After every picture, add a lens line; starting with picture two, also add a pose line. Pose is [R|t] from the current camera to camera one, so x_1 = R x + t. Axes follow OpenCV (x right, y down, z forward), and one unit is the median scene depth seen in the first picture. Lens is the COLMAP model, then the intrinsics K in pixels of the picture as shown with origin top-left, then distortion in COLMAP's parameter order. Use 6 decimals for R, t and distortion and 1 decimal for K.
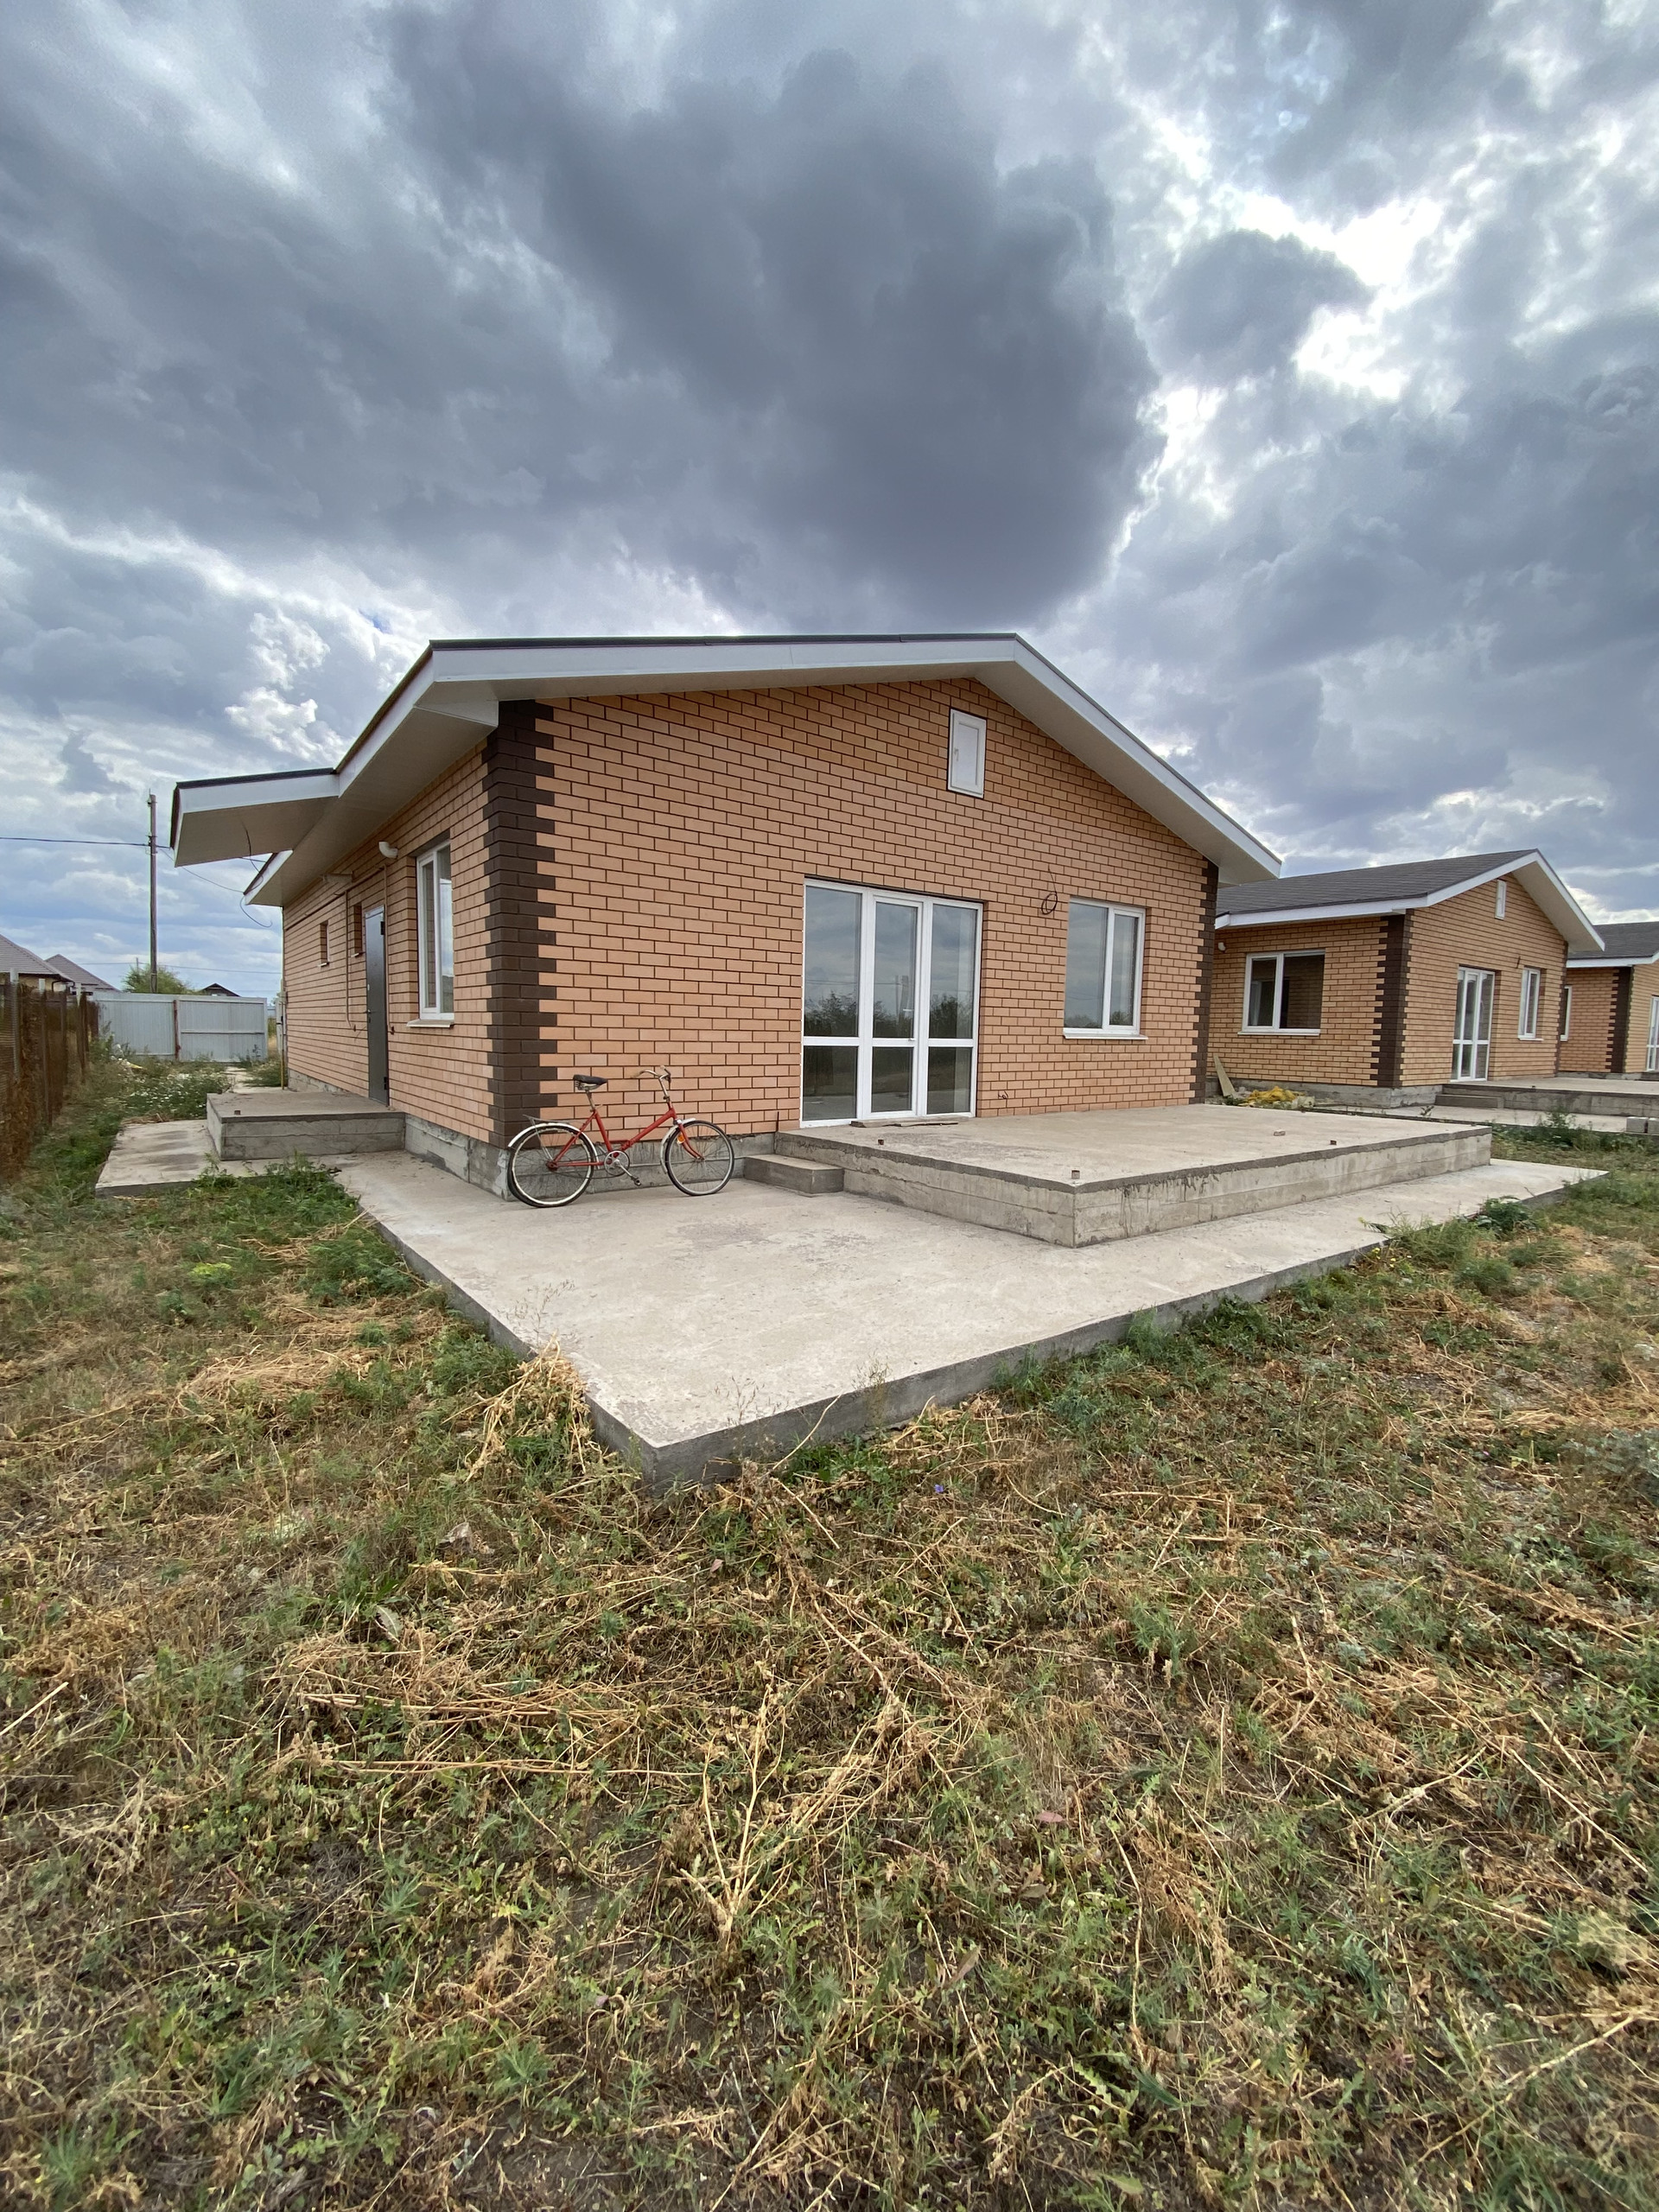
lens RADIAL K [[889.9, 0, 832.6], [0, 889.9, 1103.4], [0, 0, 1]] dist [-0.004835, -0.003561]
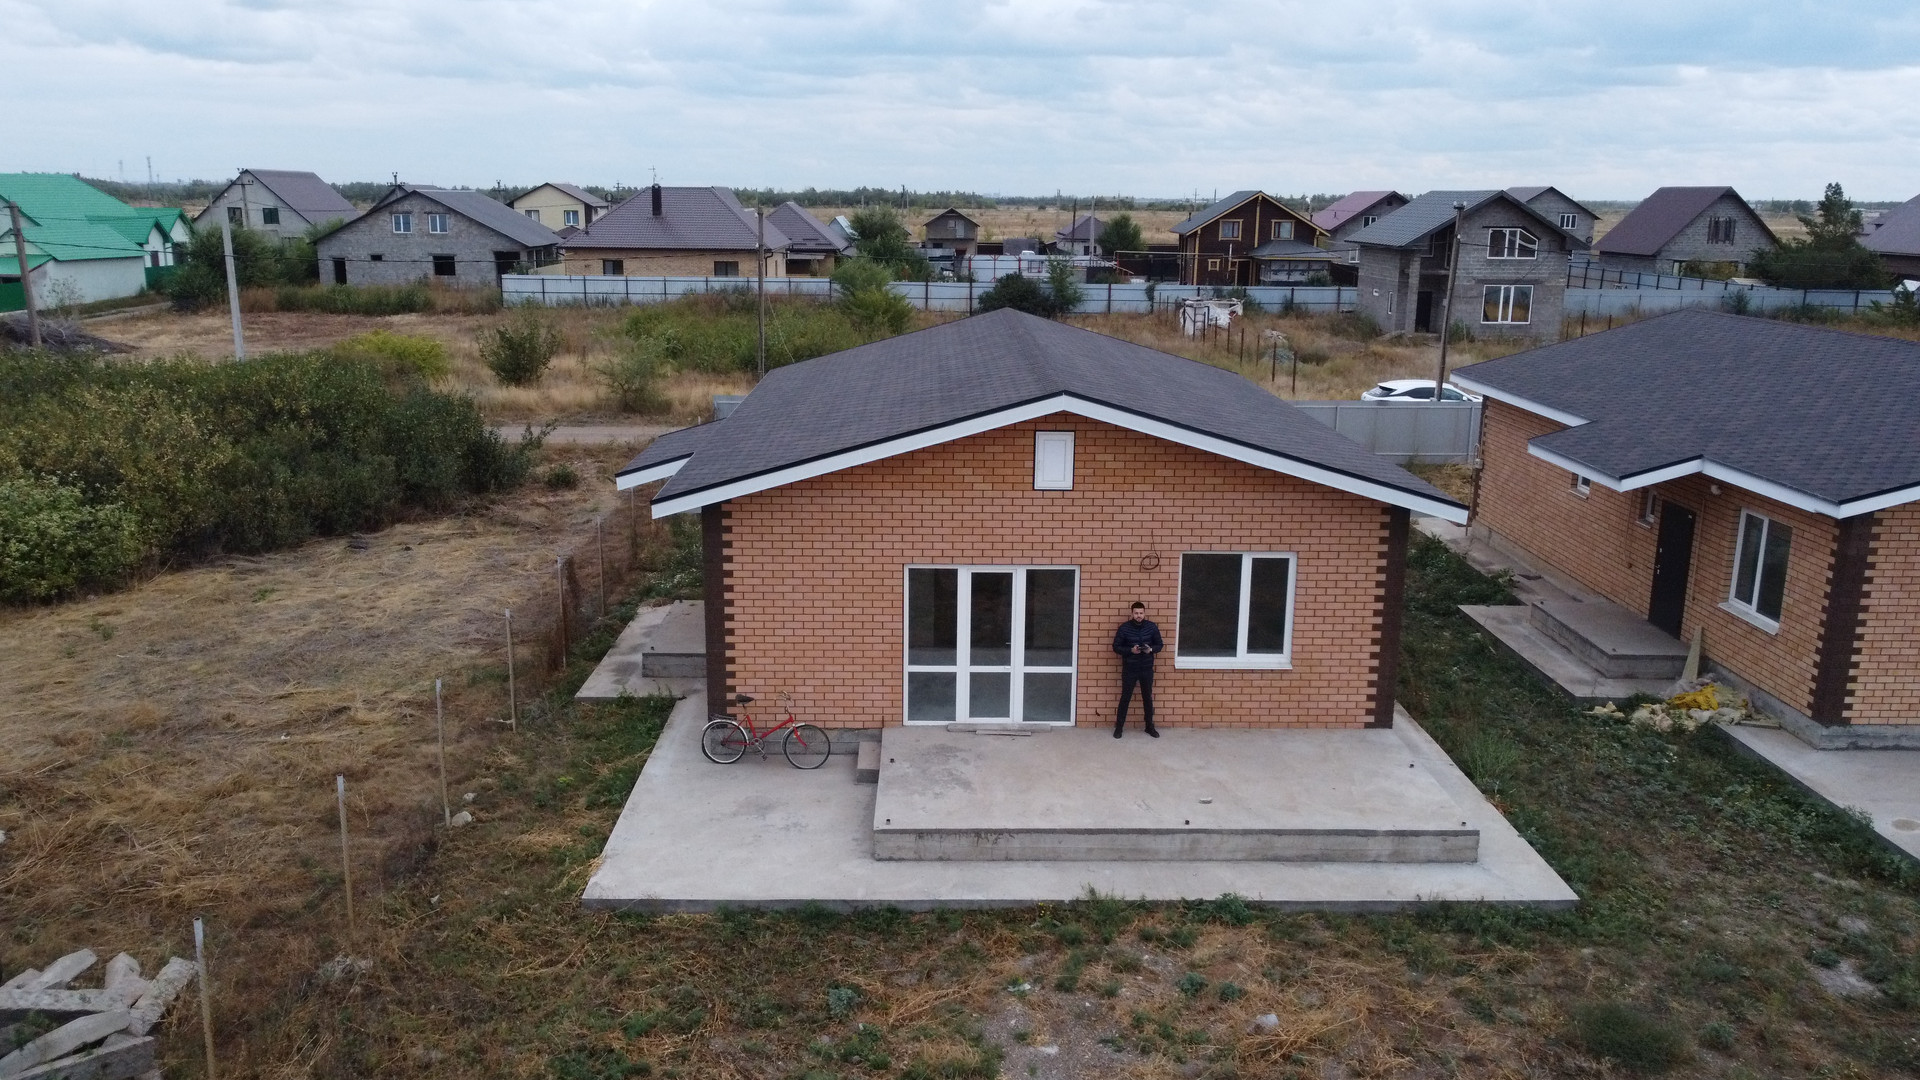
lens RADIAL K [[1456.8, 0, 963.3], [0, 1456.8, 539.0], [0, 0, 1]] dist [0.003661, -0.001839]
pose [[0.814668, 0.125536, -0.566178, 1.397801], [-0.044753, 0.986987, 0.154445, -0.667911], [0.578198, -0.100483, 0.809685, -0.895305]]
